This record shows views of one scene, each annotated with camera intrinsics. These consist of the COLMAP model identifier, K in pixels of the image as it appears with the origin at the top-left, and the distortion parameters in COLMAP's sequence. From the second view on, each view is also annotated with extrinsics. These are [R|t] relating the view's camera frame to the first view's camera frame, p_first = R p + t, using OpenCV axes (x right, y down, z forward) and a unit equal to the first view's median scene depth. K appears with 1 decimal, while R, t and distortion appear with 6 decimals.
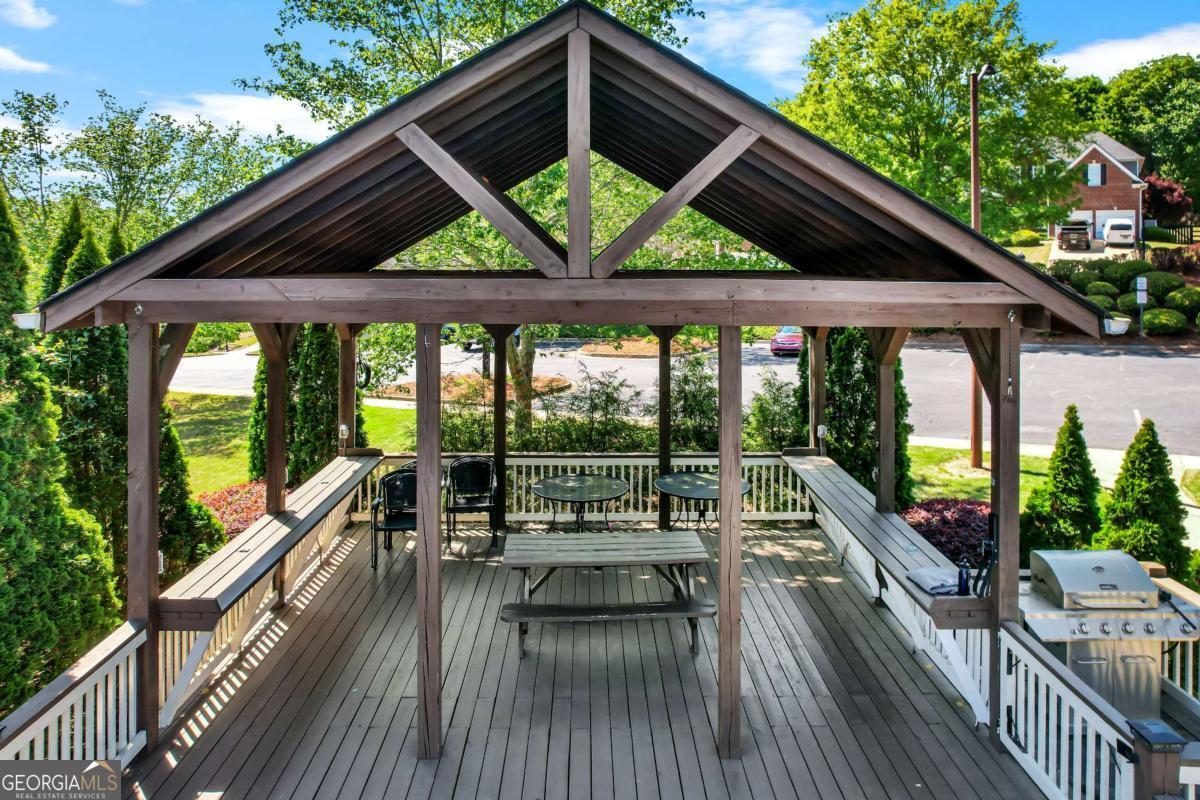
lens RADIAL K [[778.6, 0, 596.7], [0, 778.6, 279.8], [0, 0, 1]] dist [-0.049504, 0.028249]
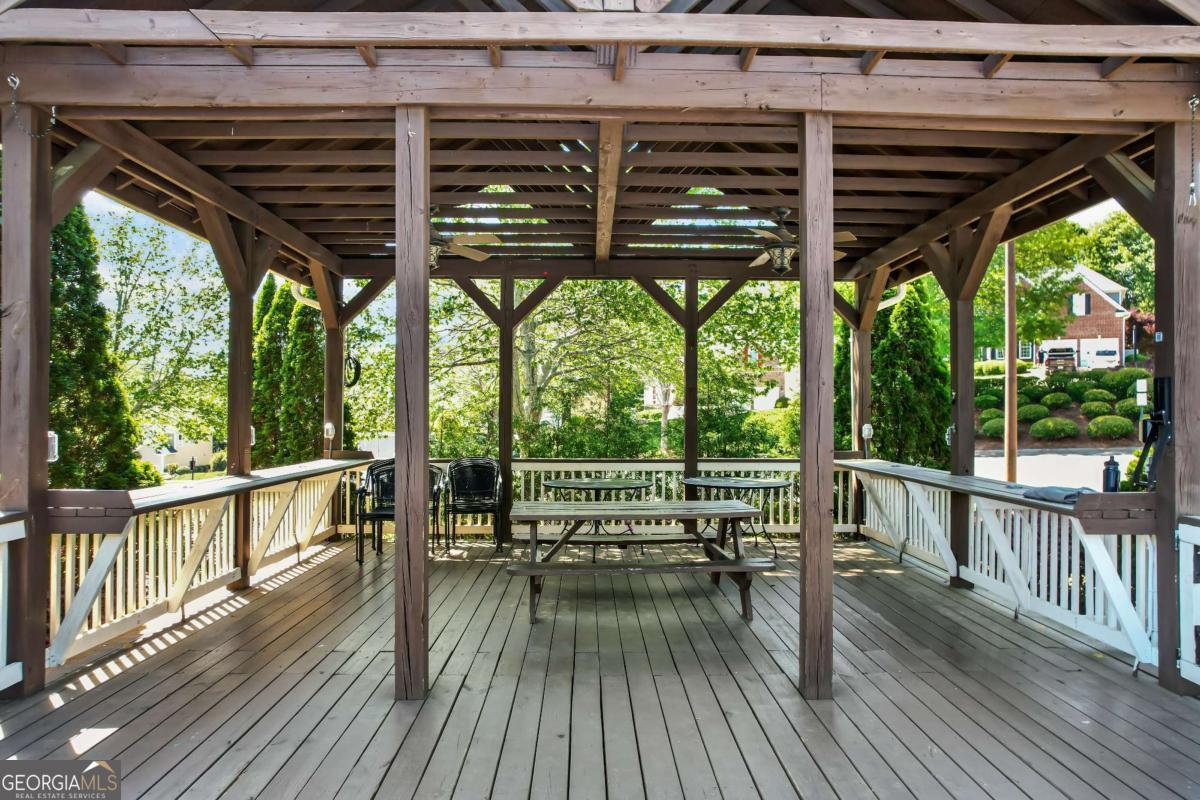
lens RADIAL K [[758.8, 0, 603.6], [0, 758.8, 402.6], [0, 0, 1]] dist [-0.072294, 0.062163]
pose [[0.999973, 0.000147, 0.007285, -0.029295], [-0.000122, 0.999994, -0.003427, 0.255827], [-0.007285, 0.003426, 0.999968, 0.209613]]
